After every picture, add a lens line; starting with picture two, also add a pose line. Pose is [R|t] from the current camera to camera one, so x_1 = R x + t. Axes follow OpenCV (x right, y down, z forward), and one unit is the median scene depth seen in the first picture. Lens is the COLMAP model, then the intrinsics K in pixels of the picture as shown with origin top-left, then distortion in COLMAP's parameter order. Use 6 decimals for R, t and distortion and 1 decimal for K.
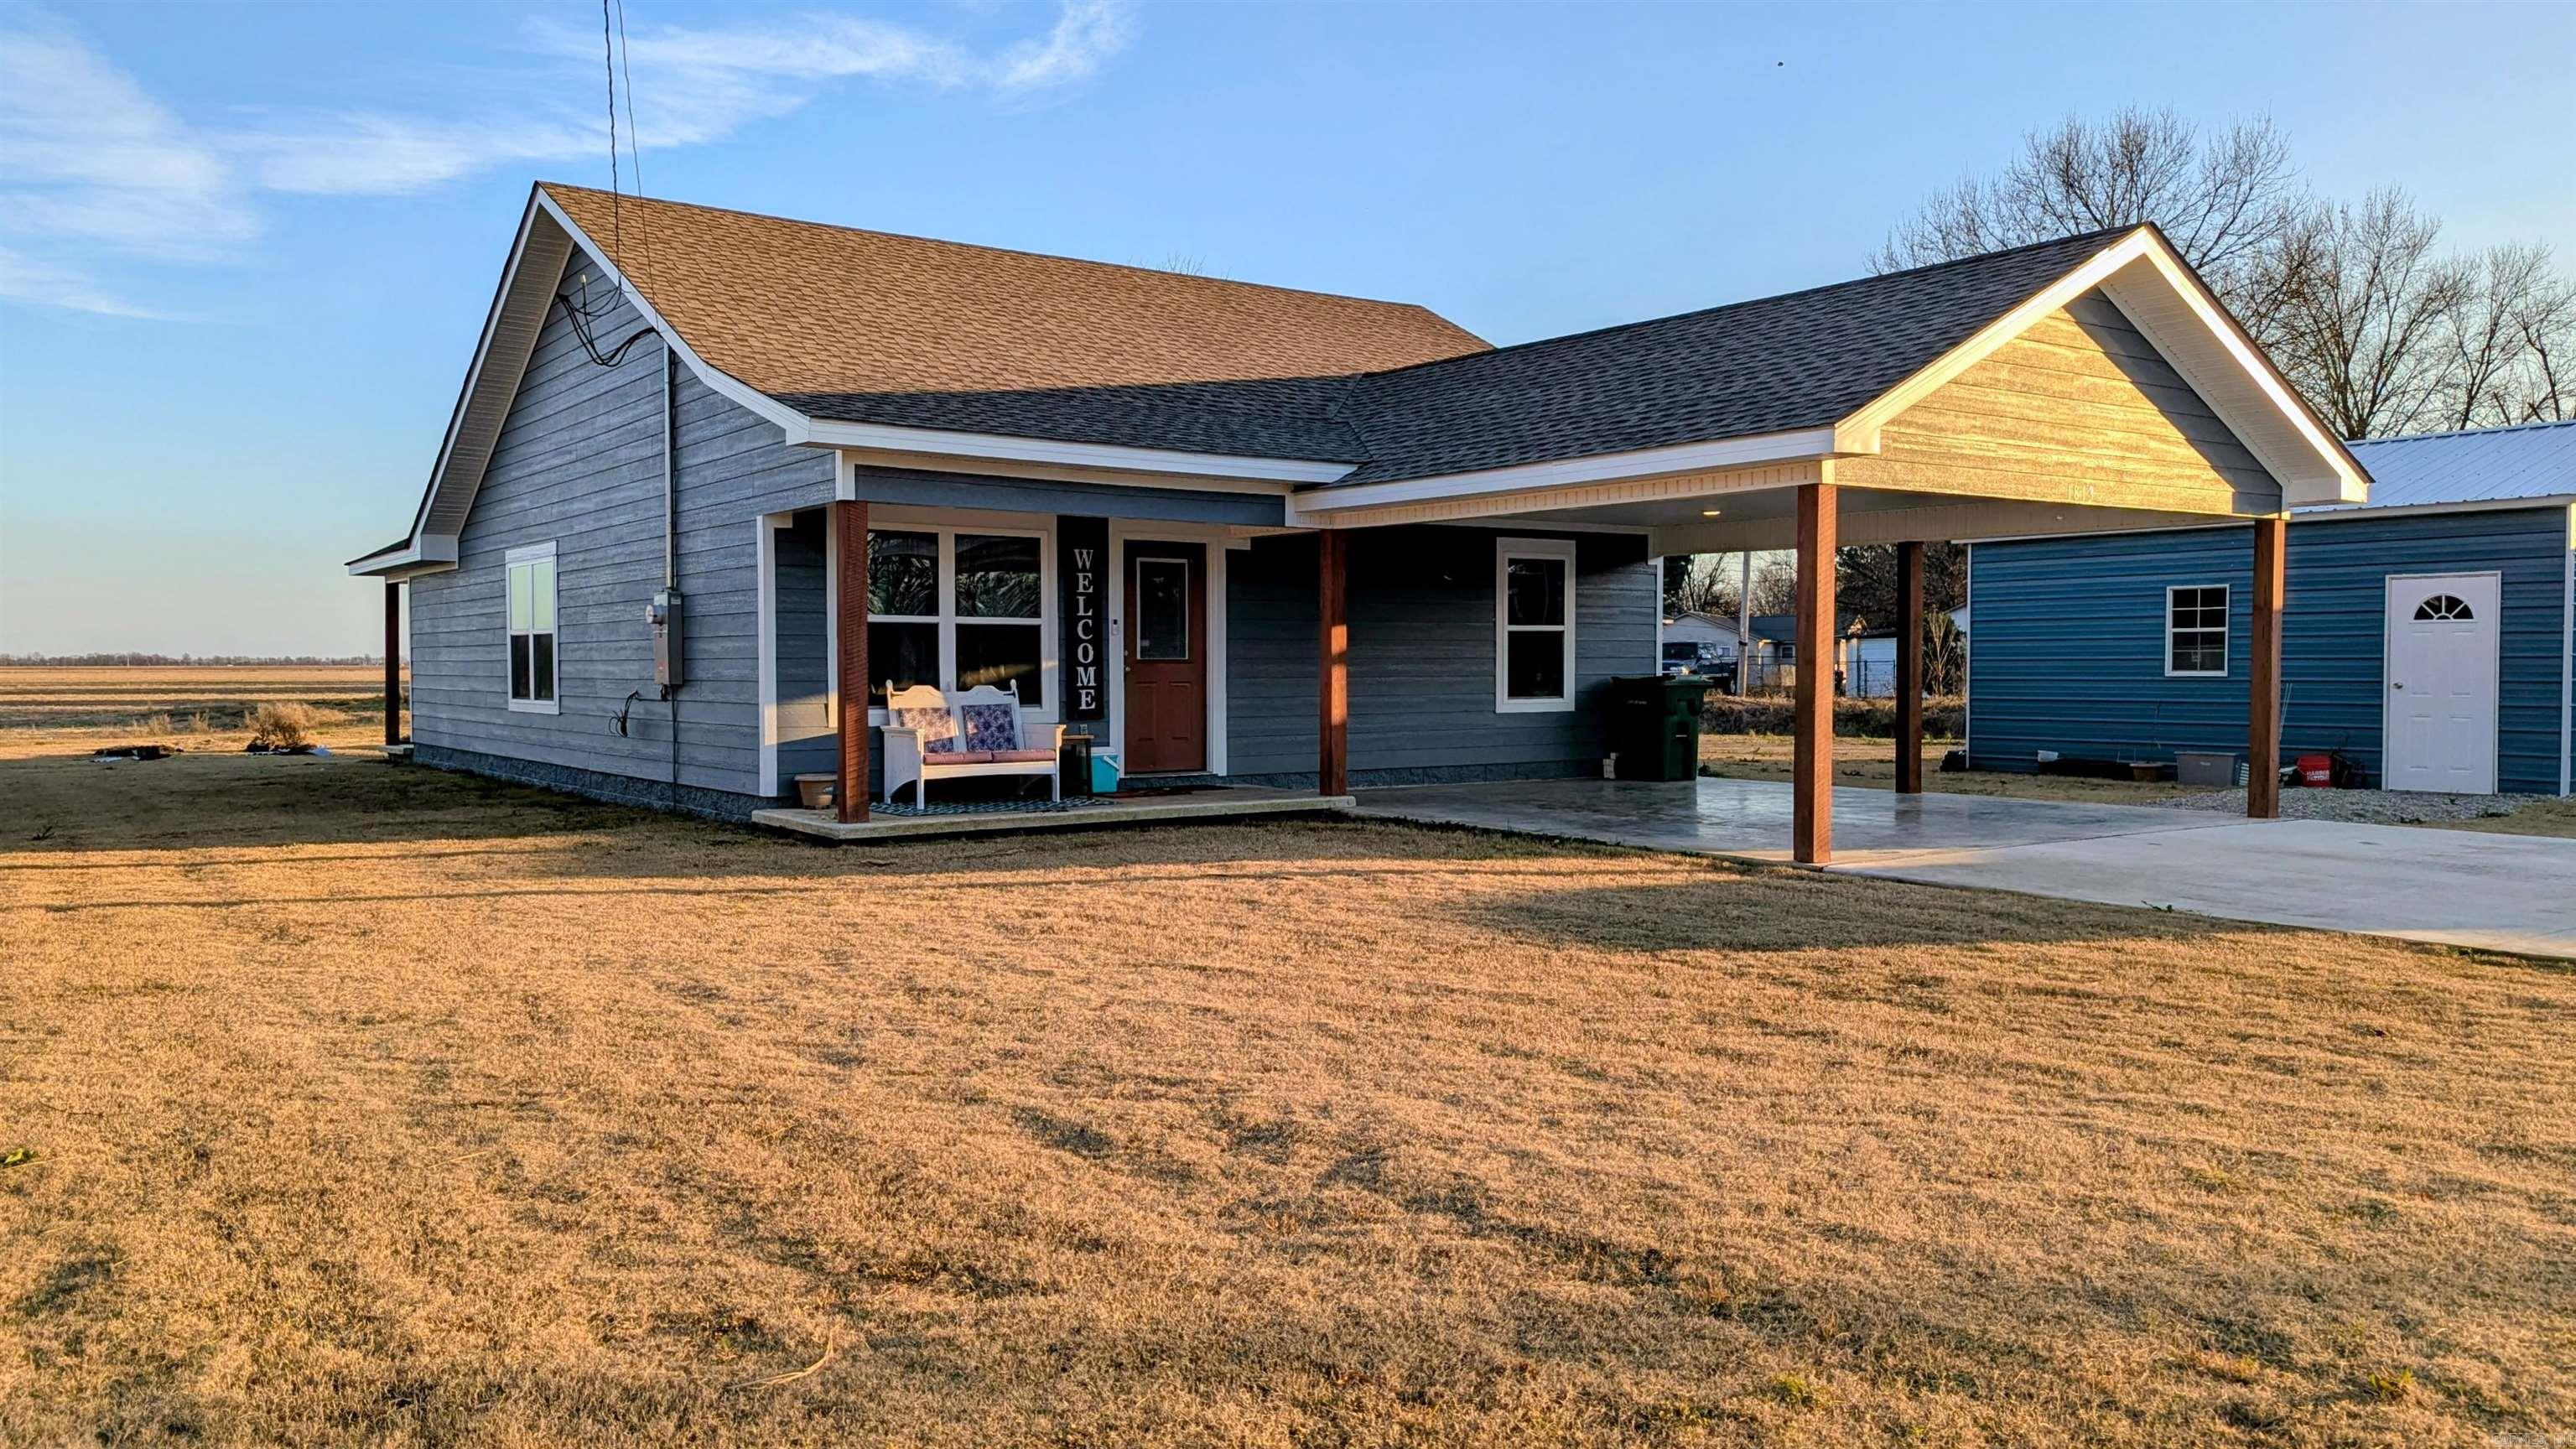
lens RADIAL K [[1895.1, 0, 1287.9], [0, 1895.1, 711.8], [0, 0, 1]] dist [0.051071, -0.058209]
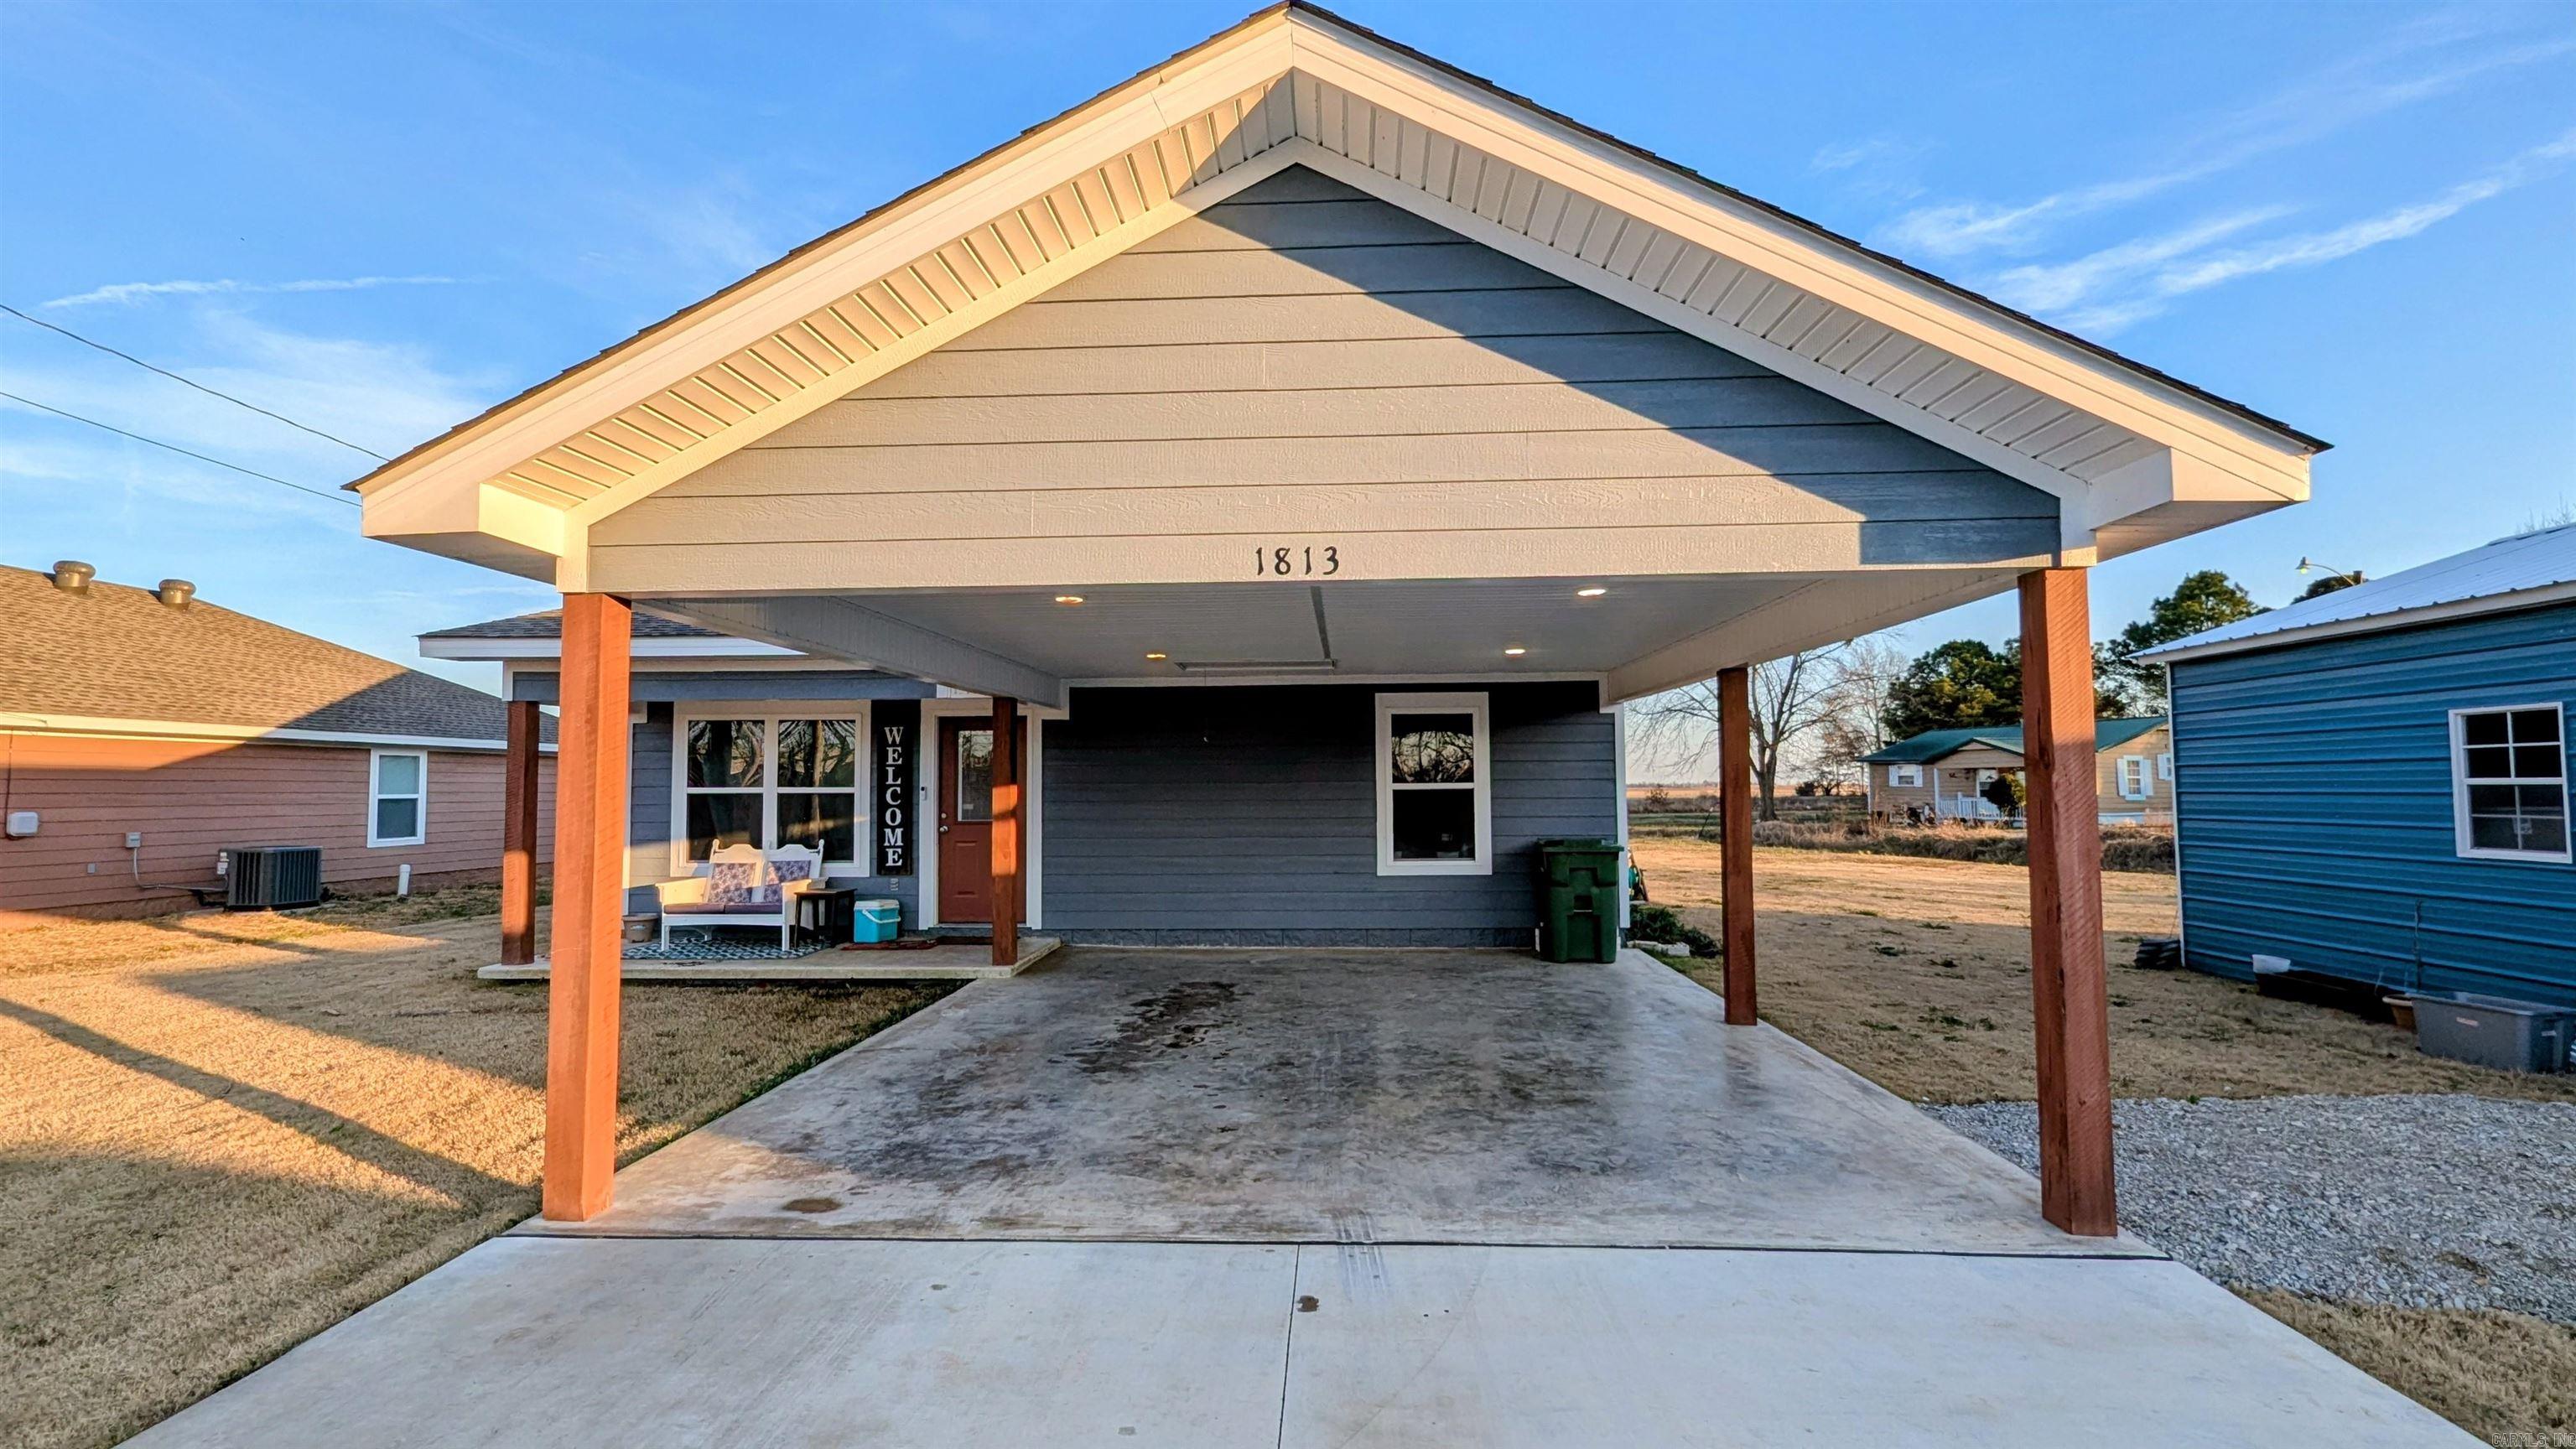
lens RADIAL K [[1089.0, 0, 1286.3], [0, 1089.0, 727.5], [0, 0, 1]] dist [0.002007, -0.001543]
pose [[0.780808, -0.038589, -0.623579, 0.512775], [-0.010347, 0.997155, -0.074664, -0.039538], [0.624686, 0.064750, 0.778187, 0.656109]]
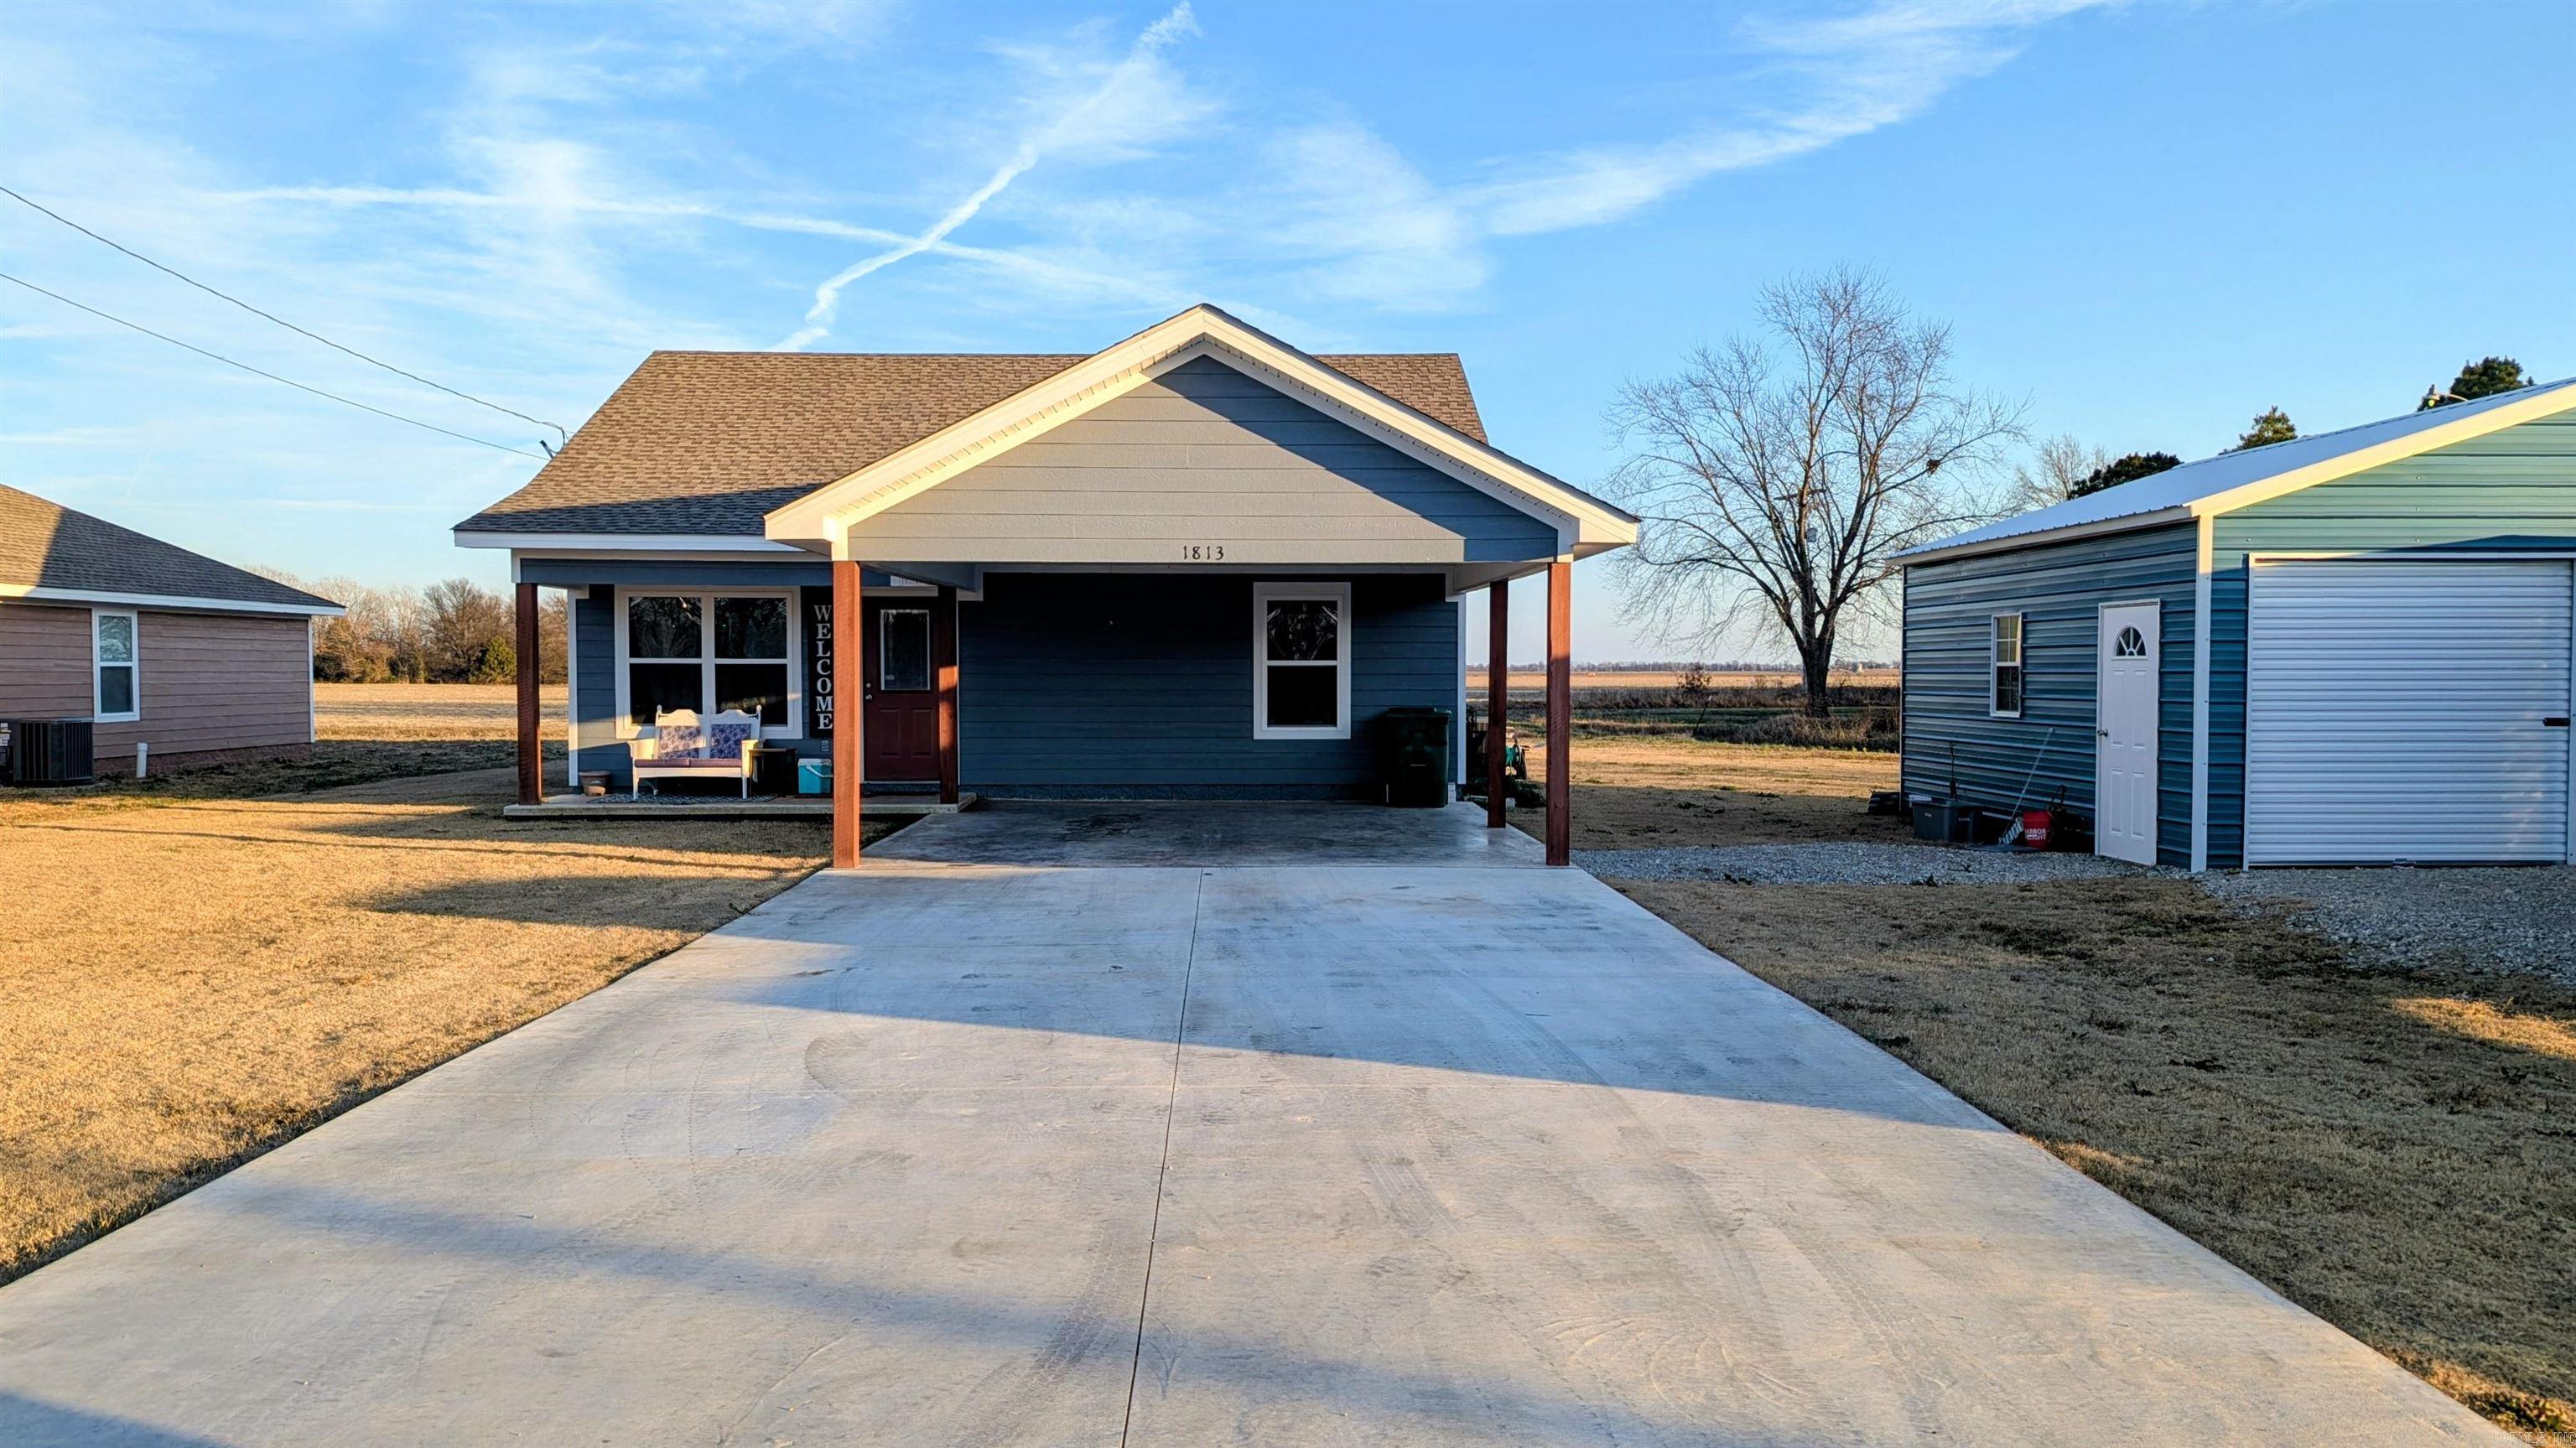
lens RADIAL K [[1895.0, 0, 1268.0], [0, 1895.0, 728.7], [0, 0, 1]] dist [0.051071, -0.058209]
pose [[0.825203, 0.021422, -0.564430, 0.908137], [-0.017417, 0.999770, 0.012481, -0.023958], [0.564568, -0.000469, 0.825386, 0.106653]]
